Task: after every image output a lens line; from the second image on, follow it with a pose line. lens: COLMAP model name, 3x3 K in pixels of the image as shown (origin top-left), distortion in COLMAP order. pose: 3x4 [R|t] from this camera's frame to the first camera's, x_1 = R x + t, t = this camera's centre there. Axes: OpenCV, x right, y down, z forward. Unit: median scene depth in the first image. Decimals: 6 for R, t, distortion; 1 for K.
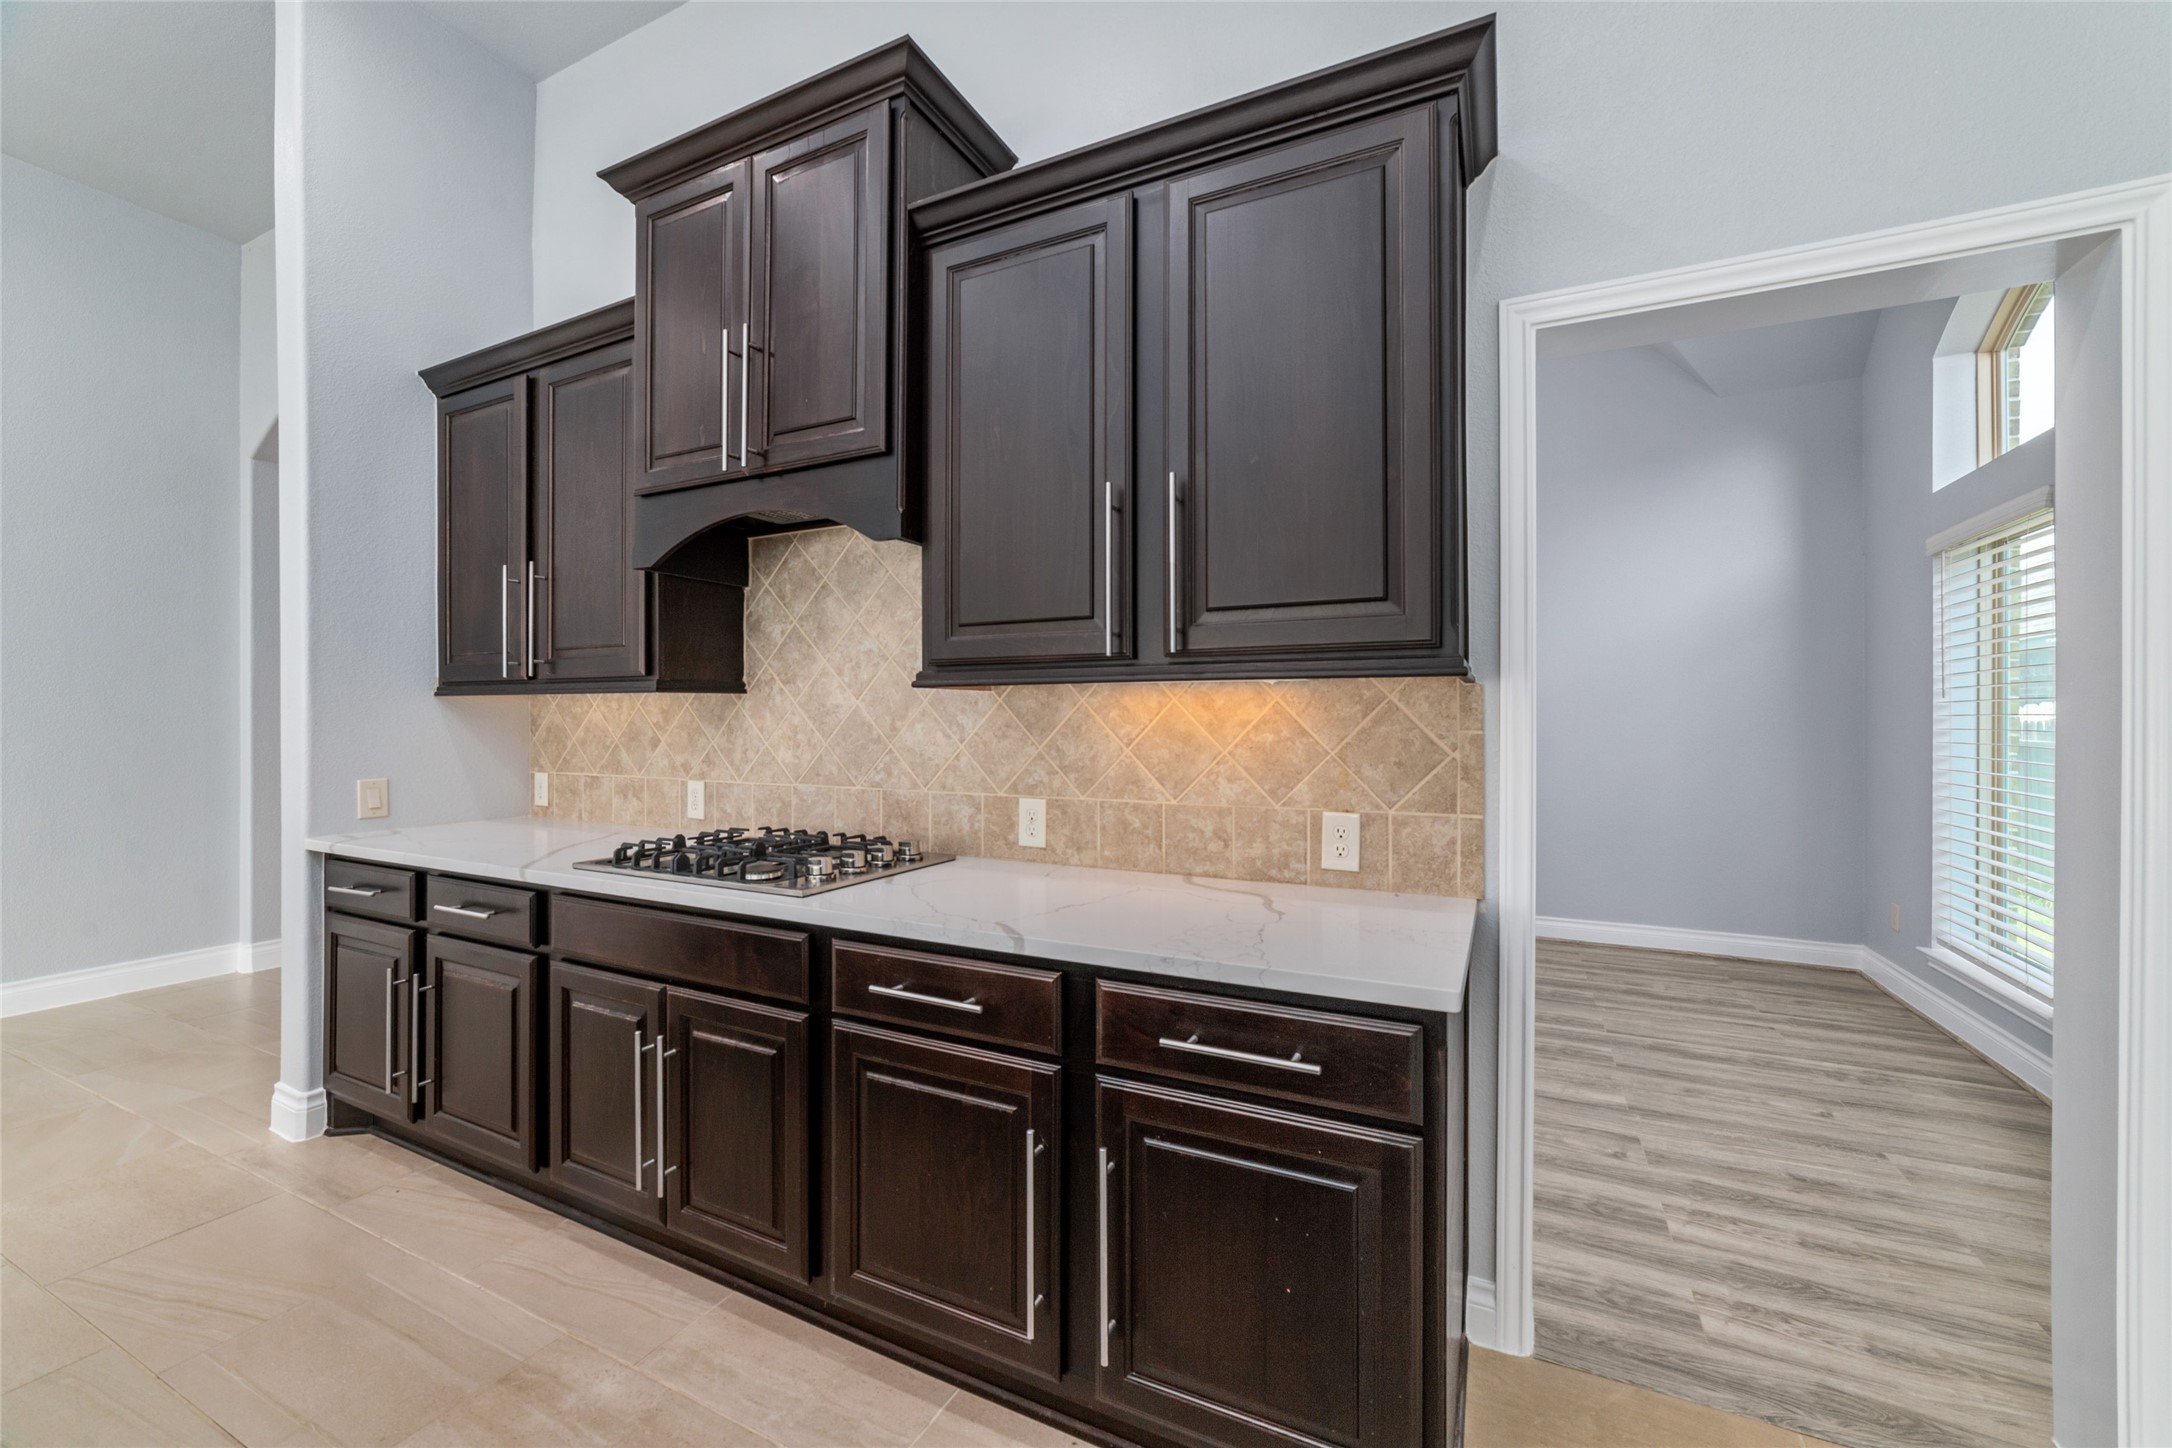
lens RADIAL K [[833.5, 0, 1100.7], [0, 833.5, 716.7], [0, 0, 1]] dist [-0.021631, 0.007174]
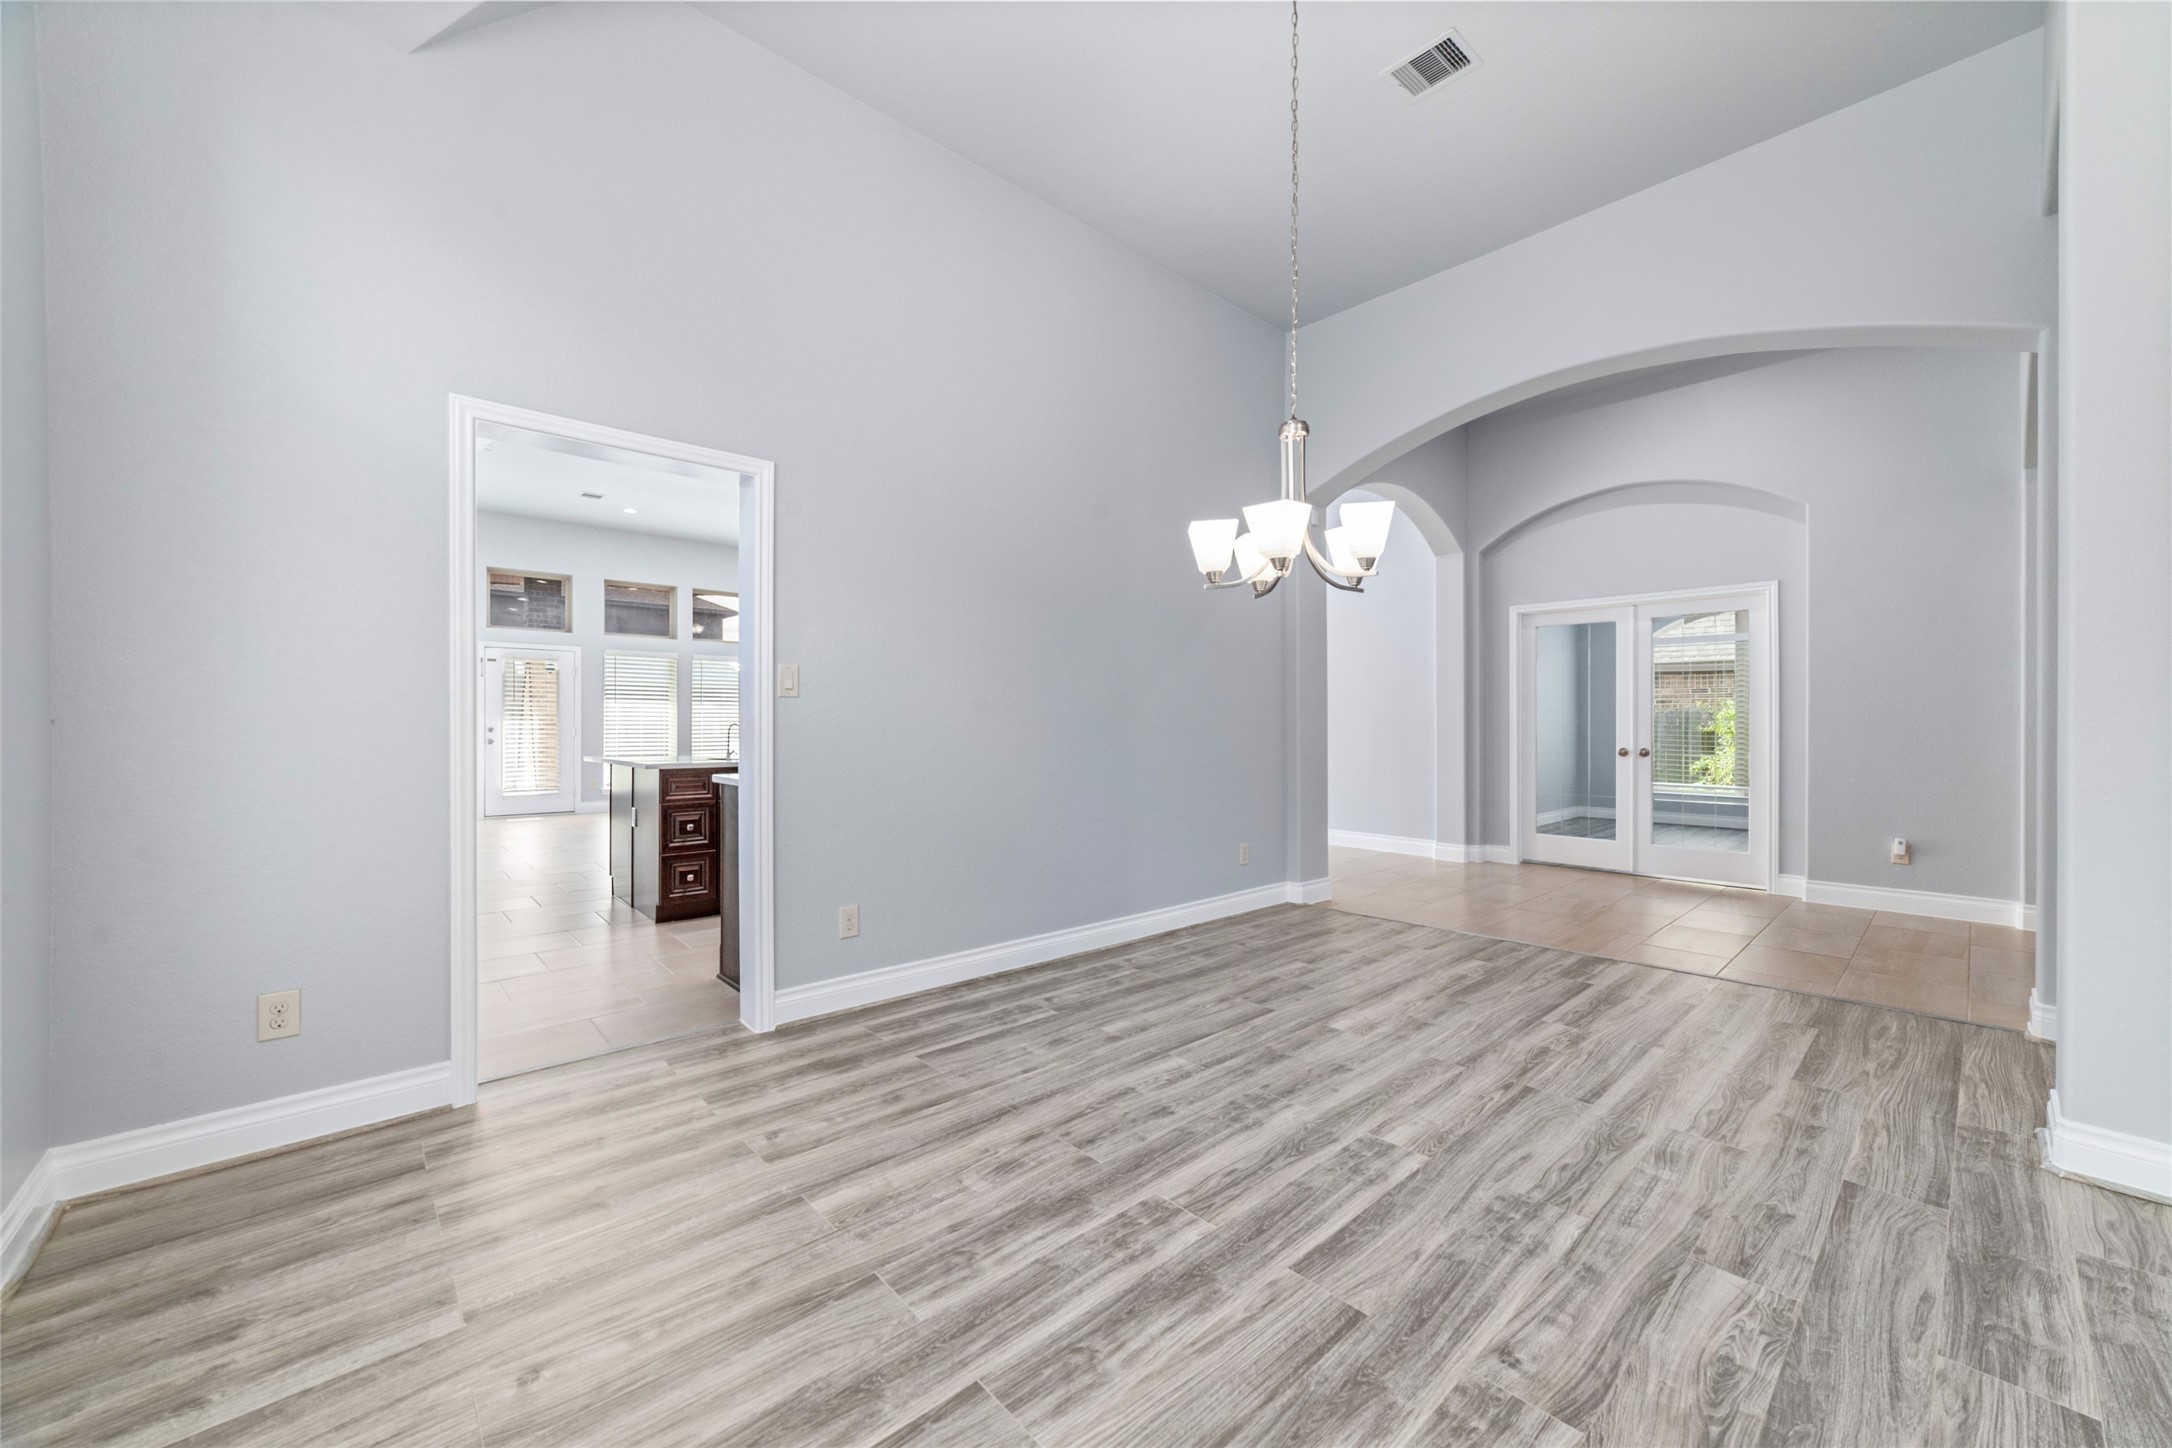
lens RADIAL K [[833.5, 0, 1101.7], [0, 833.5, 734.0], [0, 0, 1]] dist [-0.021631, 0.007174]
pose [[-0.366330, 0.000273, -0.930485, 1.431282], [0.000444, 1.000000, 0.000119, 0.081665], [0.930485, -0.000370, -0.366330, 1.773952]]
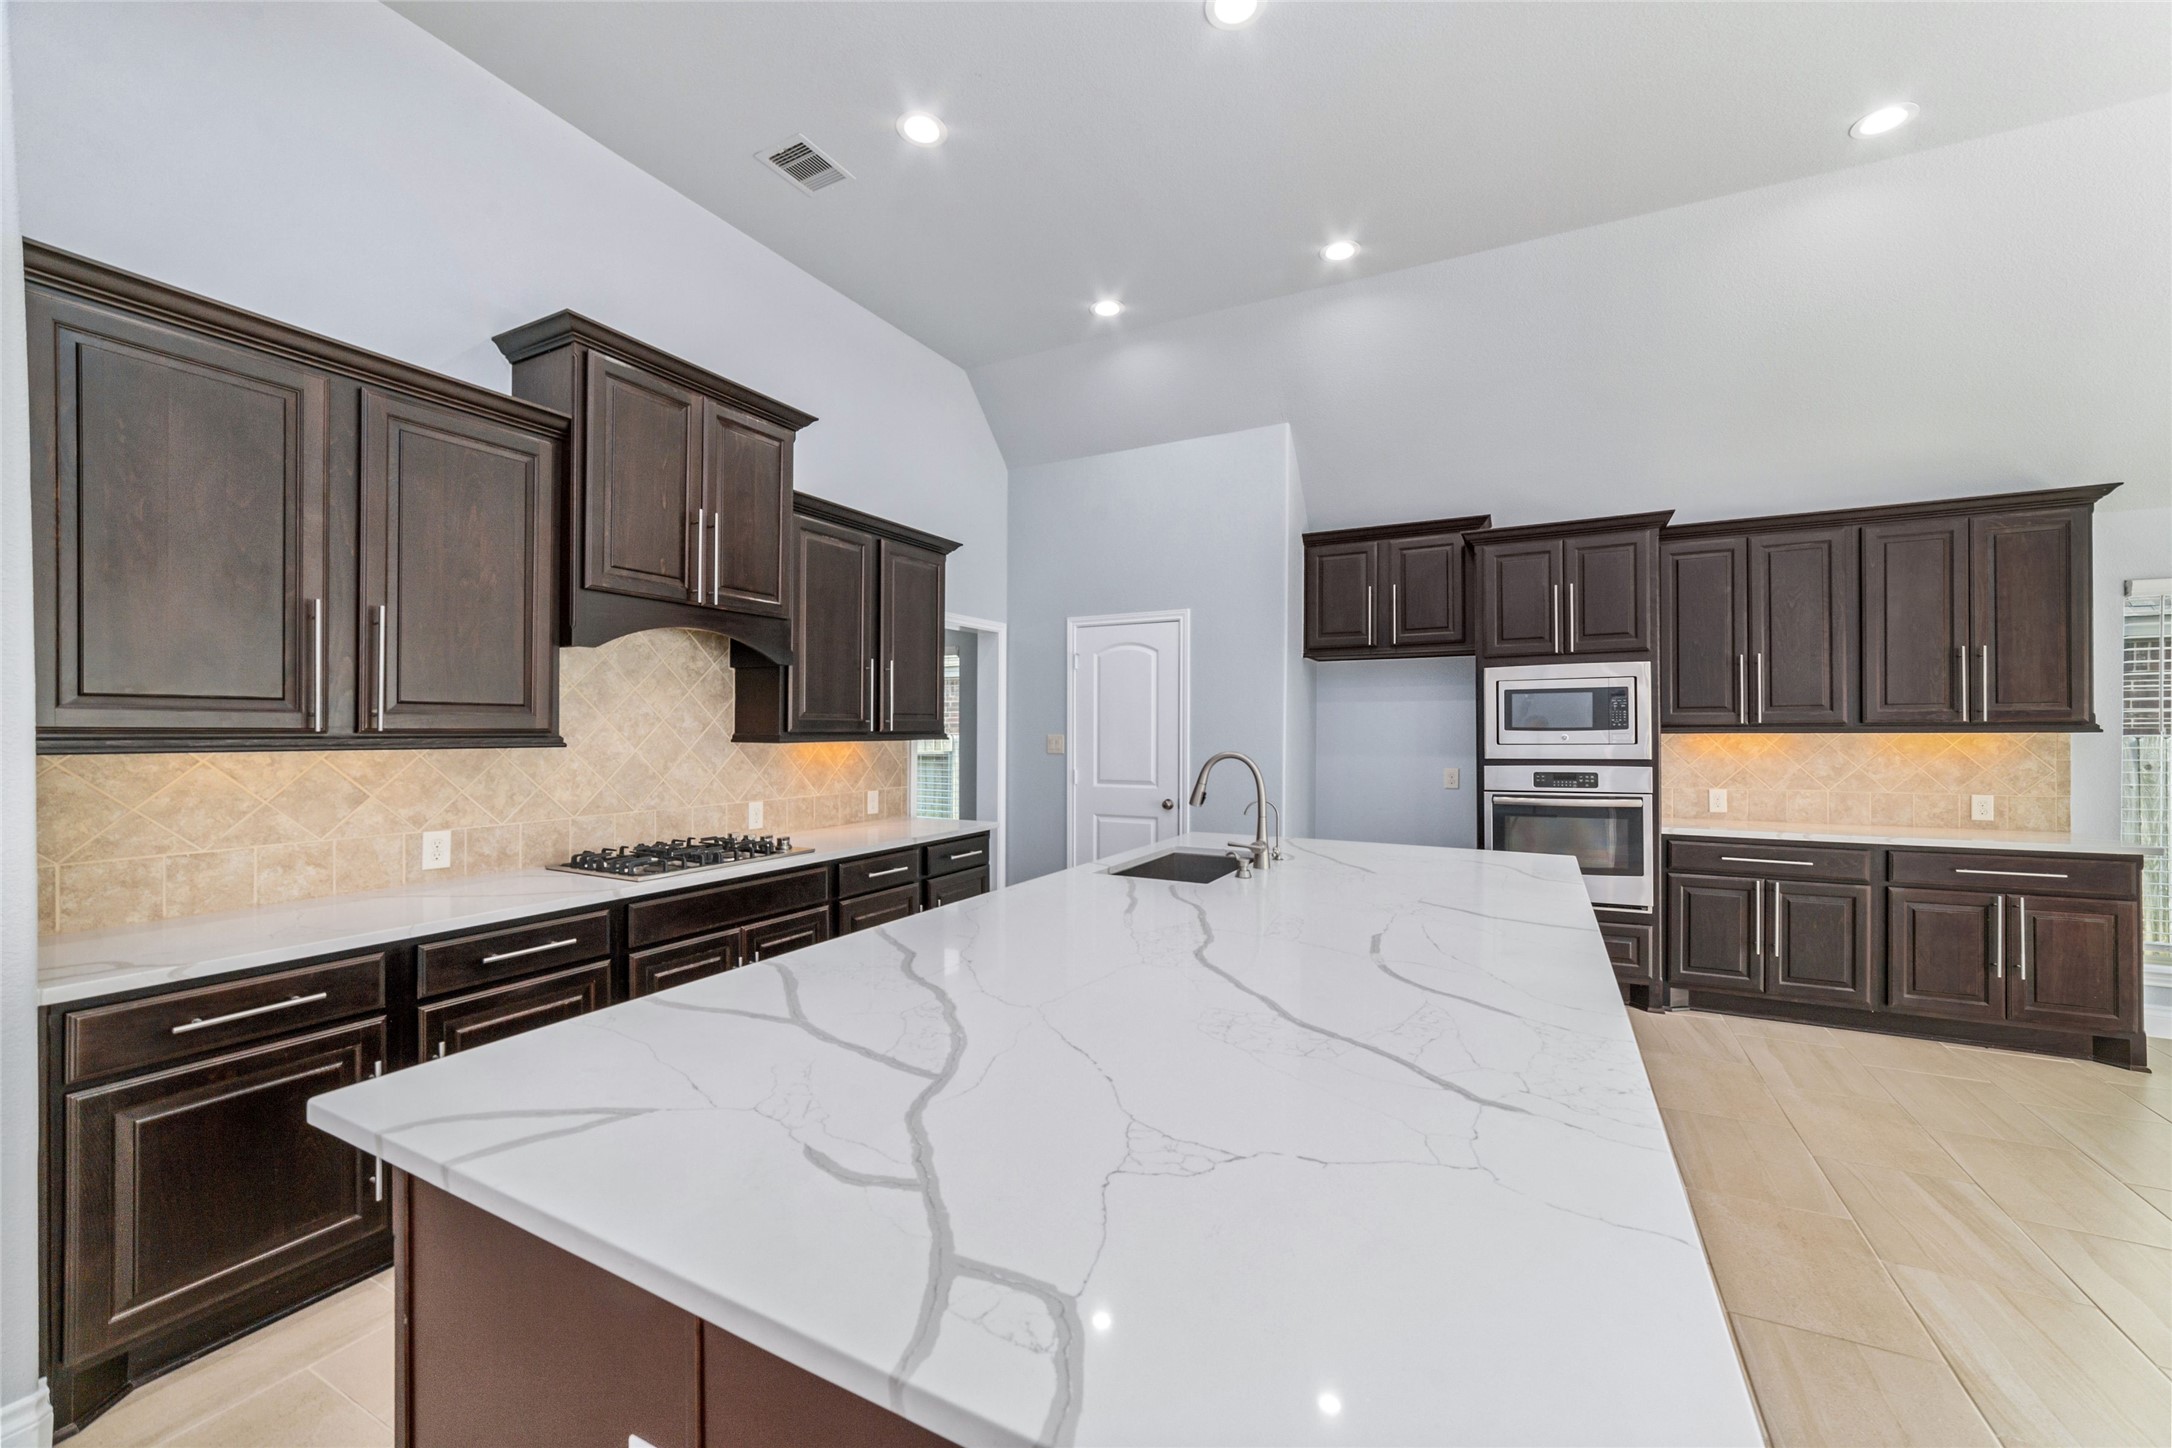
lens RADIAL K [[833.5, 0, 1100.8], [0, 833.5, 731.5], [0, 0, 1]] dist [-0.021631, 0.007174]
pose [[0.024735, -0.007177, 0.999668, -1.708641], [-0.010086, 0.999922, 0.007428, -0.069220], [-0.999643, -0.010266, 0.024661, 0.196401]]
